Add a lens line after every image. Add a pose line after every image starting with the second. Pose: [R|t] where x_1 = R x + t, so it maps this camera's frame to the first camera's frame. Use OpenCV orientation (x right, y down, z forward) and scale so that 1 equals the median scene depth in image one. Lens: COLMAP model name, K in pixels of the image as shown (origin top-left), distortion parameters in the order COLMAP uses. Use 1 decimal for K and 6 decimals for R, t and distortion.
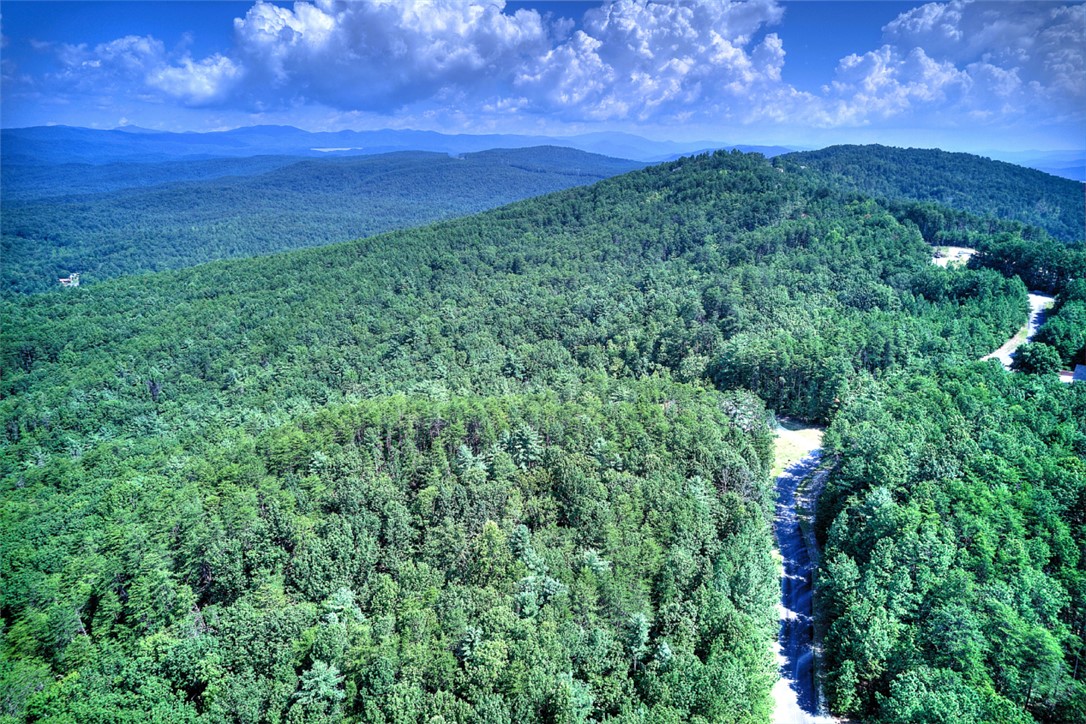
lens RADIAL K [[700.2, 0, 544.1], [0, 700.2, 366.2], [0, 0, 1]] dist [-0.080337, 0.074602]
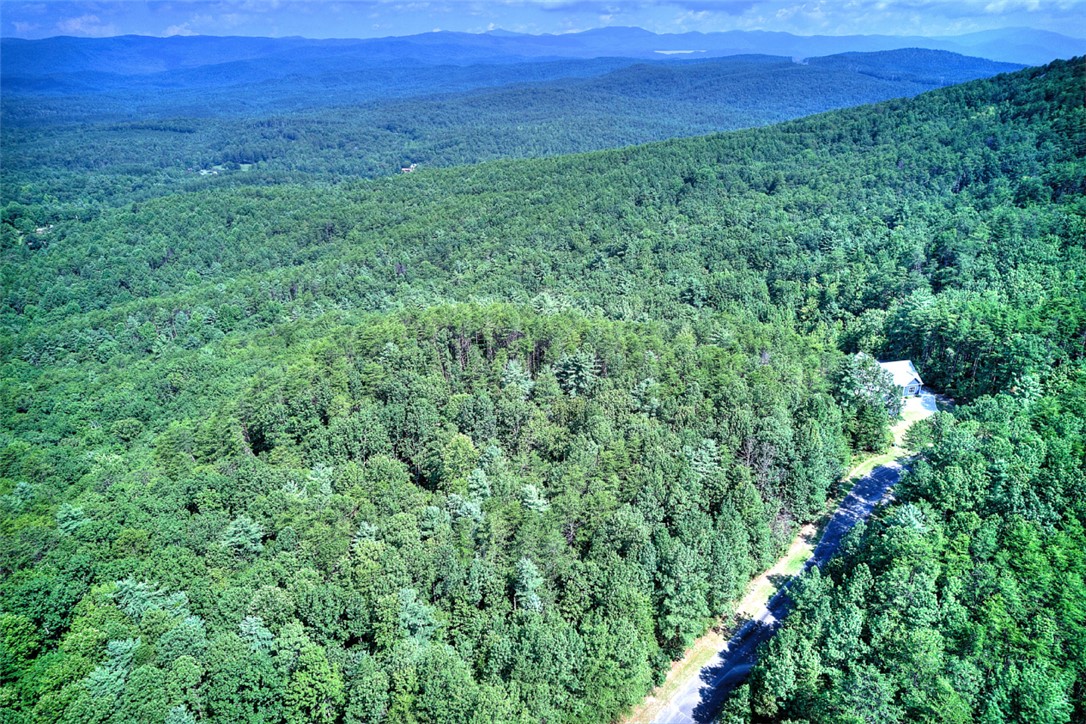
lens RADIAL K [[700.2, 0, 544.1], [0, 700.2, 366.2], [0, 0, 1]] dist [-0.080337, 0.074602]
pose [[0.894297, 0.176108, -0.411363, 0.279730], [-0.123689, 0.980768, 0.150978, -0.029498], [0.430040, -0.084138, 0.898880, 0.092473]]
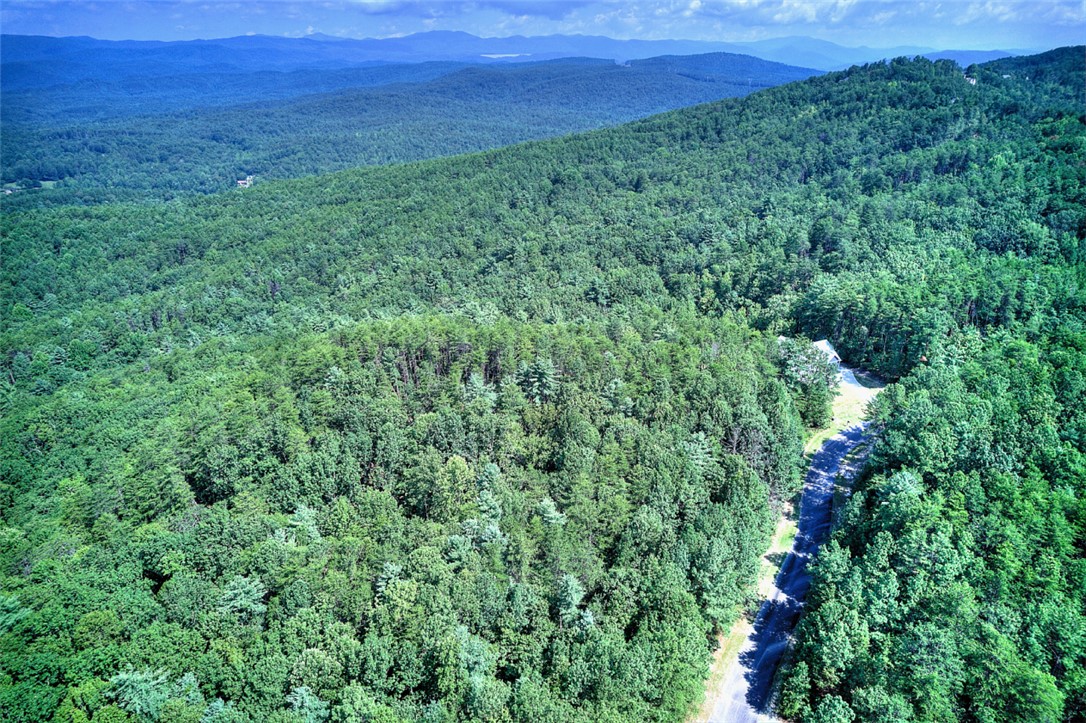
lens RADIAL K [[700.2, 0, 544.1], [0, 700.2, 365.7], [0, 0, 1]] dist [-0.080337, 0.074602]
pose [[0.973088, 0.089006, -0.212551, 0.153166], [-0.063119, 0.990068, 0.125623, -0.021589], [0.221621, -0.108826, 0.969041, 0.062870]]
